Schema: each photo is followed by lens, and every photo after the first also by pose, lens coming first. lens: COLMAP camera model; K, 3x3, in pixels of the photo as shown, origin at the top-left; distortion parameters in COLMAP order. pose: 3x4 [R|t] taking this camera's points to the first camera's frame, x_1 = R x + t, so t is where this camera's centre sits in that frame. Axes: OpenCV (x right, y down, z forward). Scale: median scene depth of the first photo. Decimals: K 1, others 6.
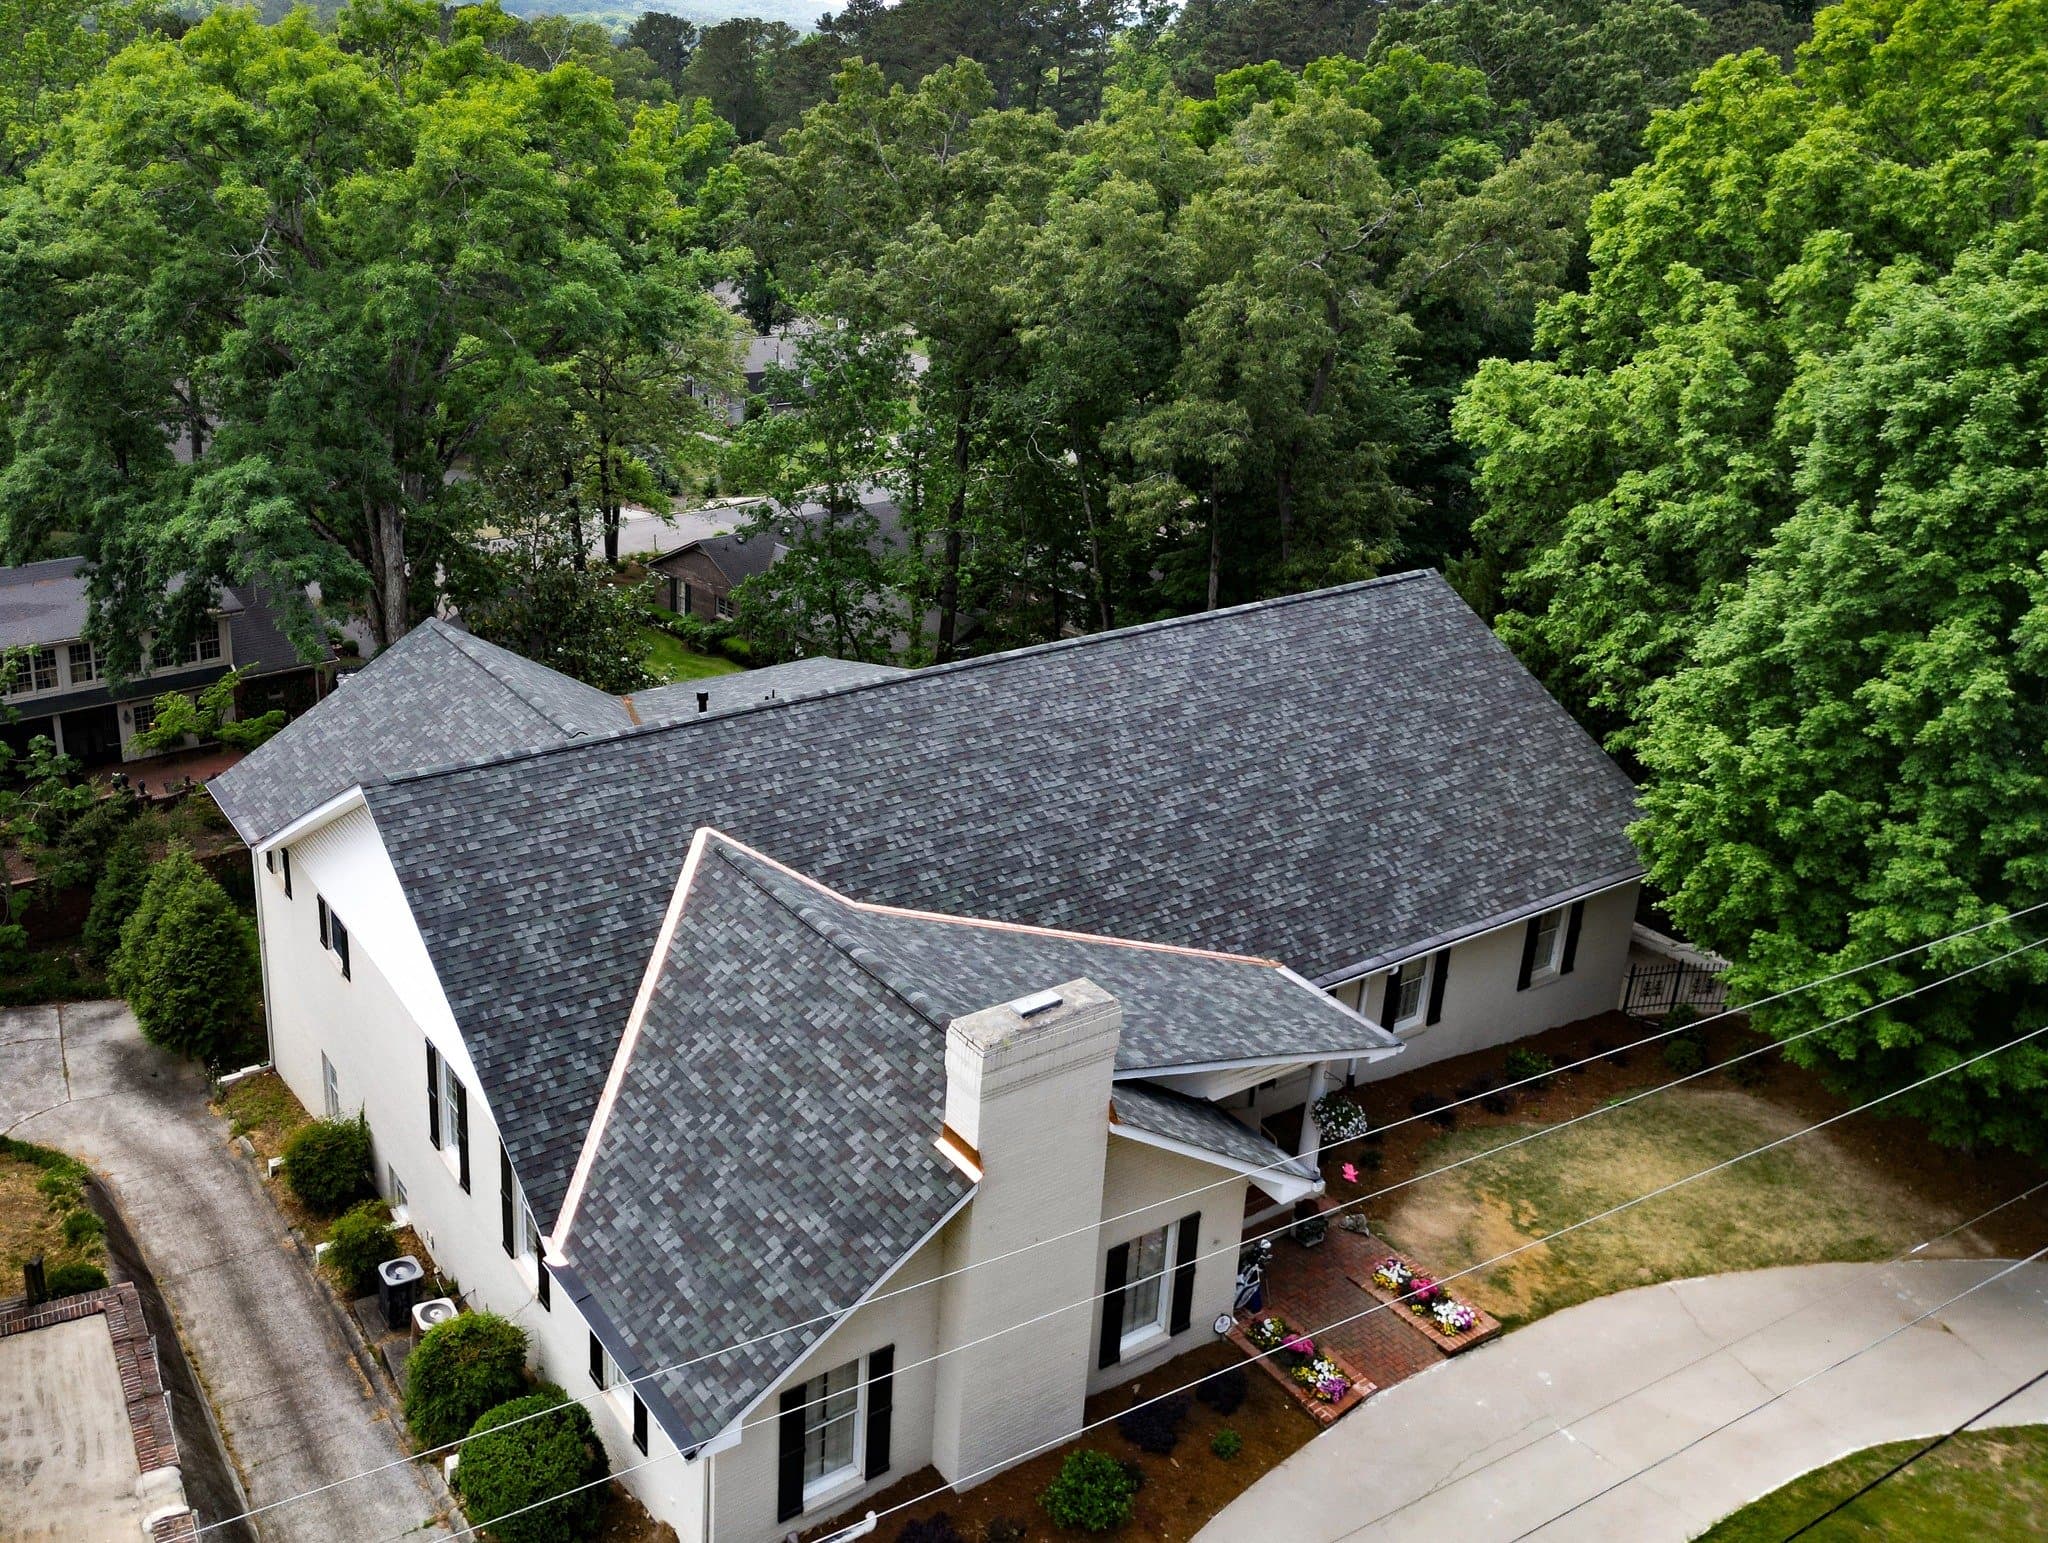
lens RADIAL K [[2063.8, 0, 906.7], [0, 2063.8, 773.4], [0, 0, 1]] dist [0.181710, -0.345296]
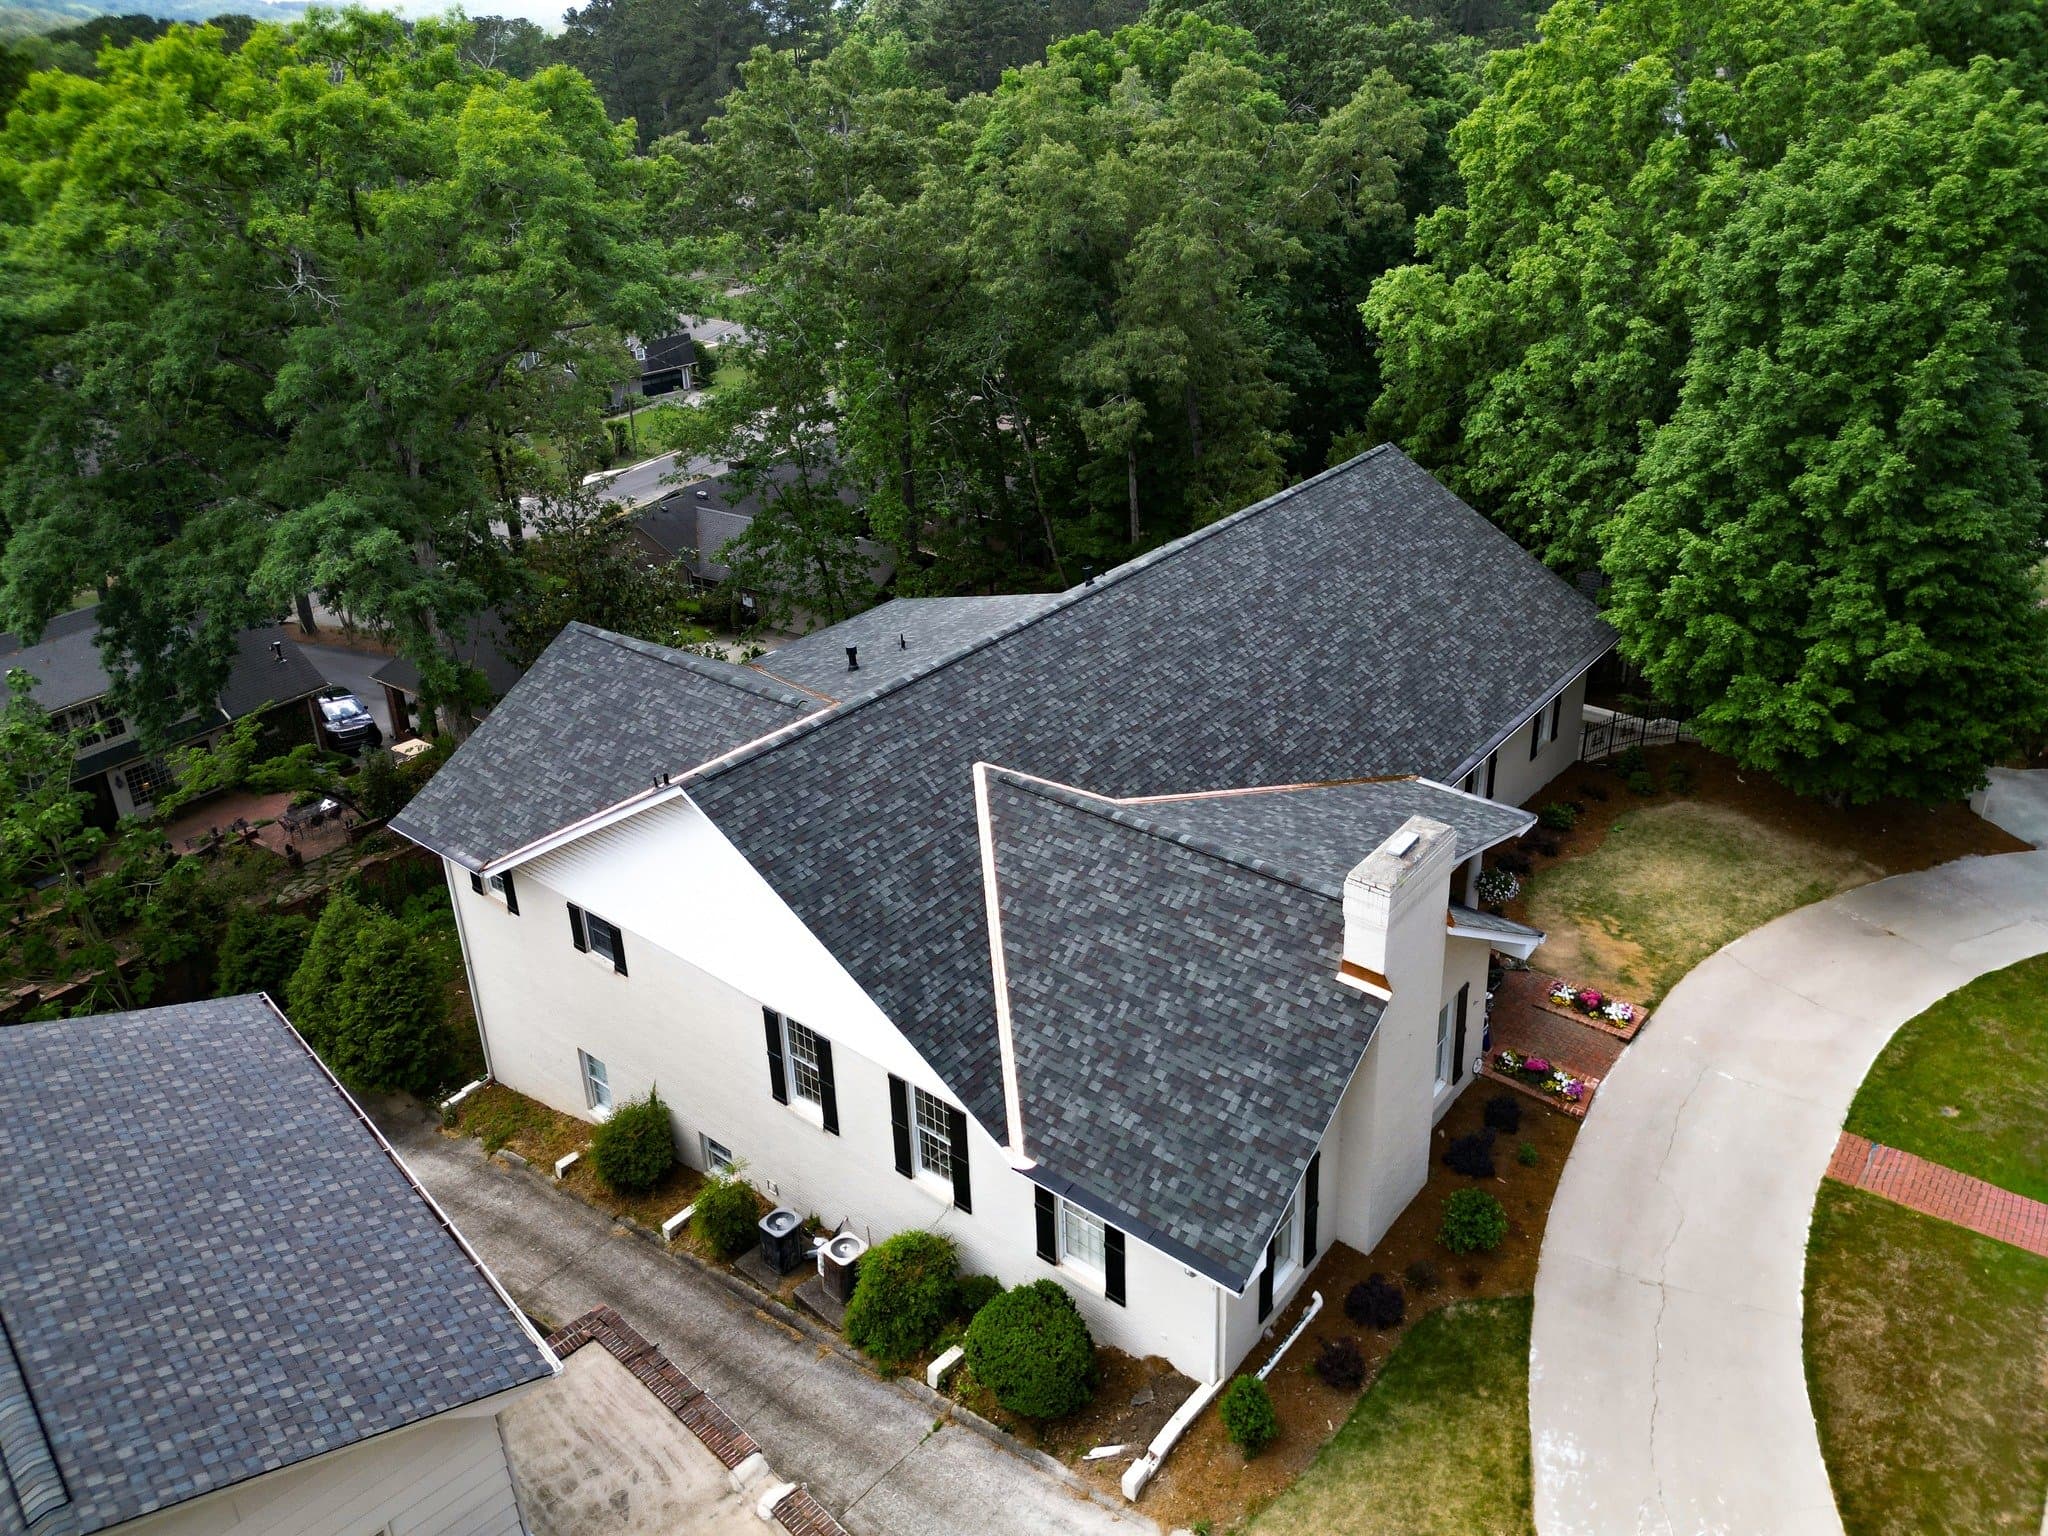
lens RADIAL K [[1708.3, 0, 1082.5], [0, 1708.3, 765.4], [0, 0, 1]] dist [0.221383, -0.437088]
pose [[0.915345, -0.202757, 0.347898, -0.367498], [0.178609, 0.978774, 0.100503, -0.054777], [-0.360891, -0.029857, 0.932130, 0.119677]]
